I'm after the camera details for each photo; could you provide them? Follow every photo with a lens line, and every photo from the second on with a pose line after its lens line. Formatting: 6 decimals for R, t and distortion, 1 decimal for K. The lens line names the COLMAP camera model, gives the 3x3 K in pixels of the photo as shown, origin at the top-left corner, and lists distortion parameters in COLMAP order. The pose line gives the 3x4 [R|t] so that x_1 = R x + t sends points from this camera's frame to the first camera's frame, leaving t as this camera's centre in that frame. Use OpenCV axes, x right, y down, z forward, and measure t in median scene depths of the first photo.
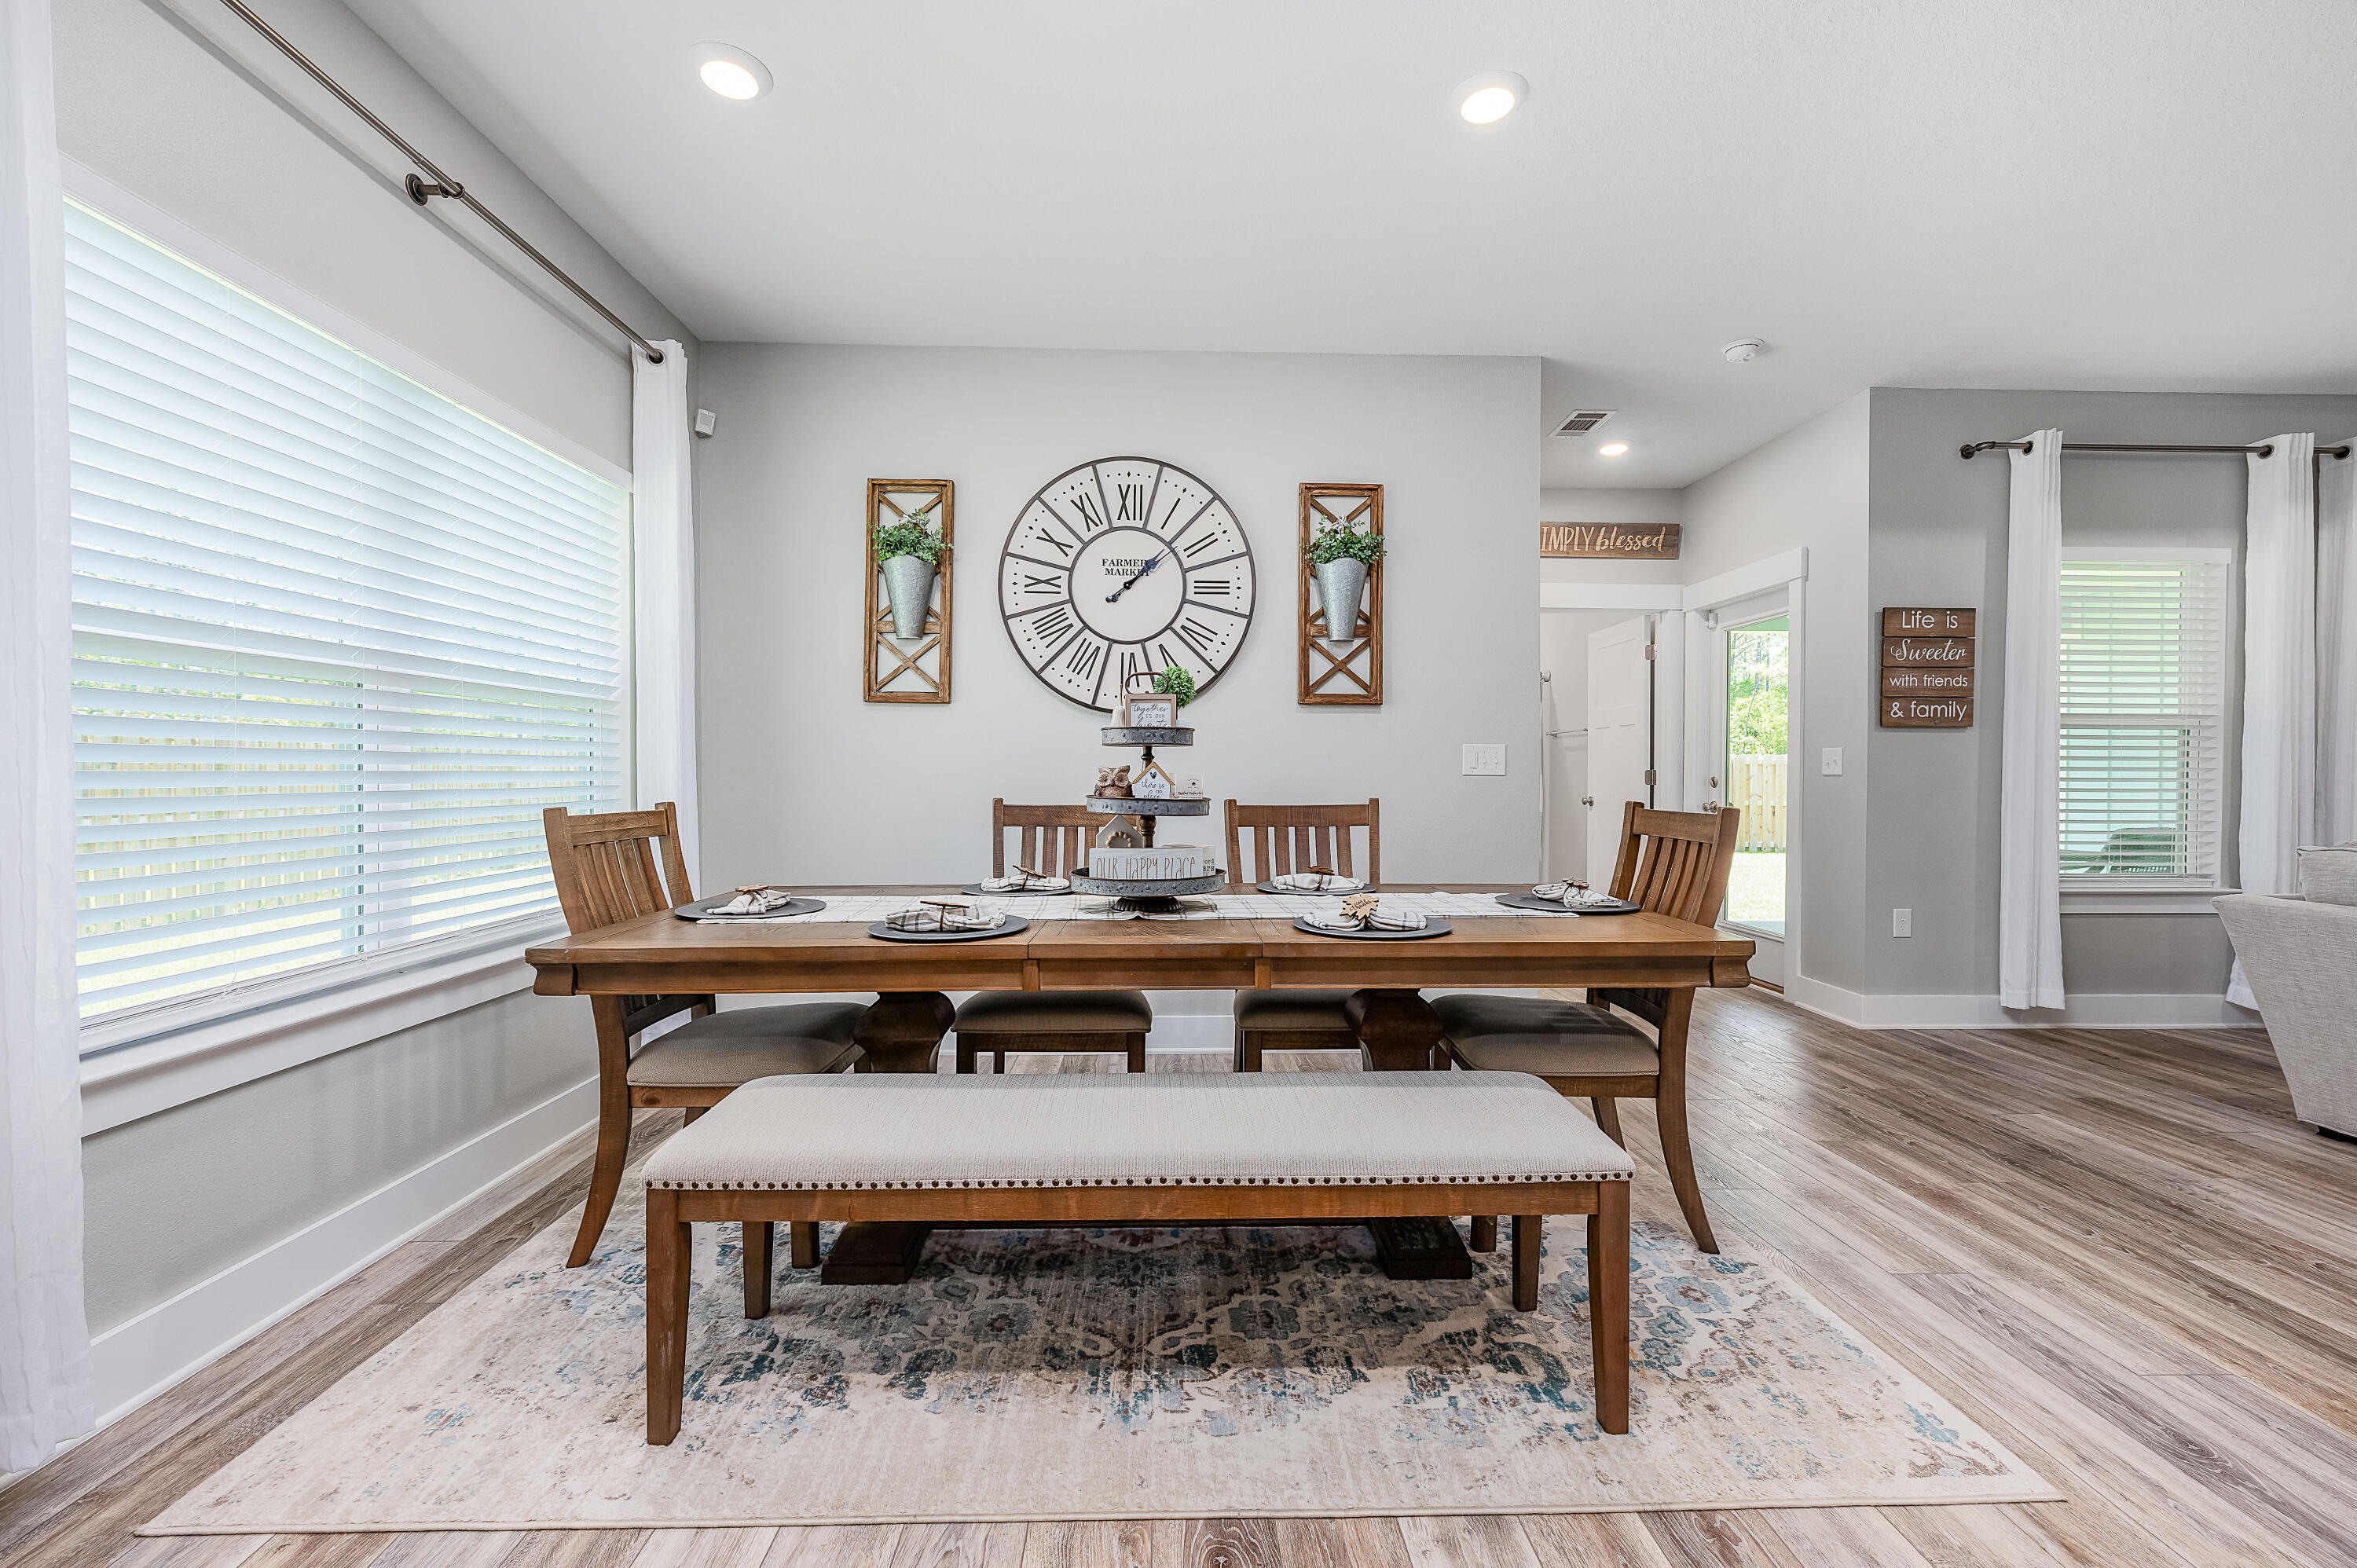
lens RADIAL K [[960.1, 0, 1186.5], [0, 960.1, 790.2], [0, 0, 1]] dist [0.003386, 0.000462]
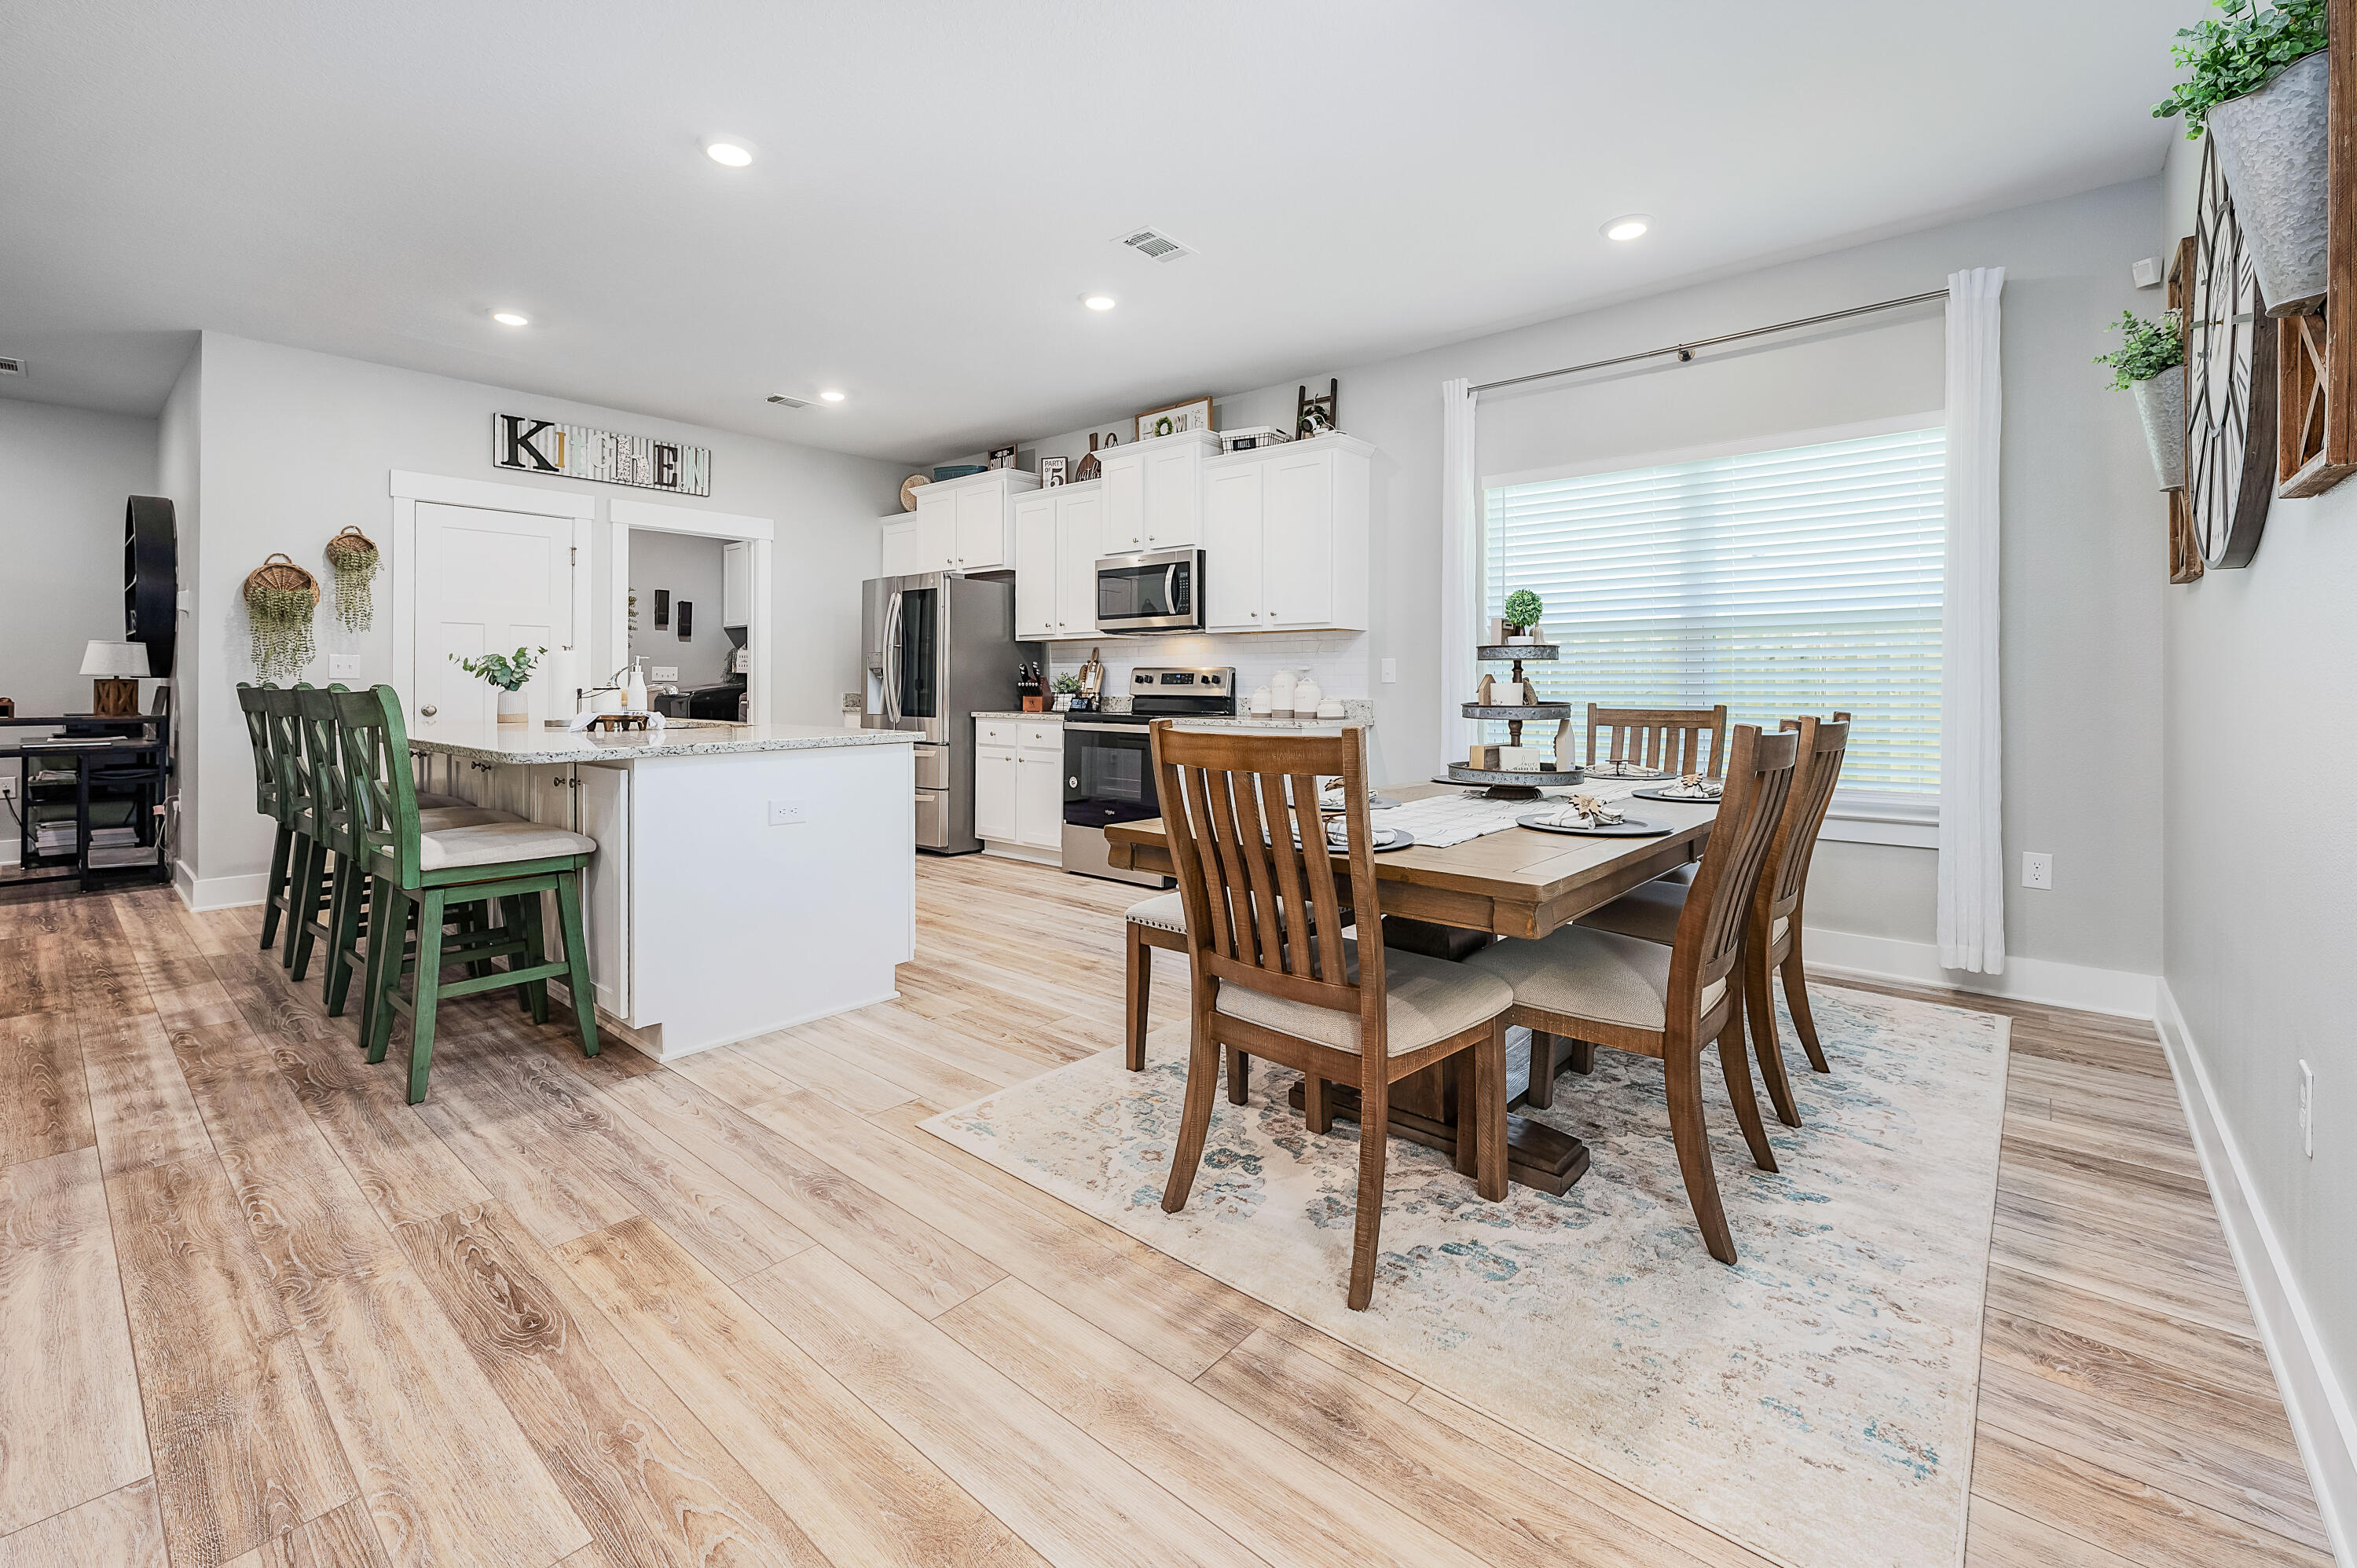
lens RADIAL K [[997.1, 0, 1174.3], [0, 997.1, 672.4], [0, 0, 1]] dist [-0.001113, -0.000066]
pose [[-0.676930, -0.012410, -0.735943, 0.716402], [-0.013388, 0.999900, -0.004546, -0.010990], [0.735926, 0.006775, -0.677028, 0.945231]]
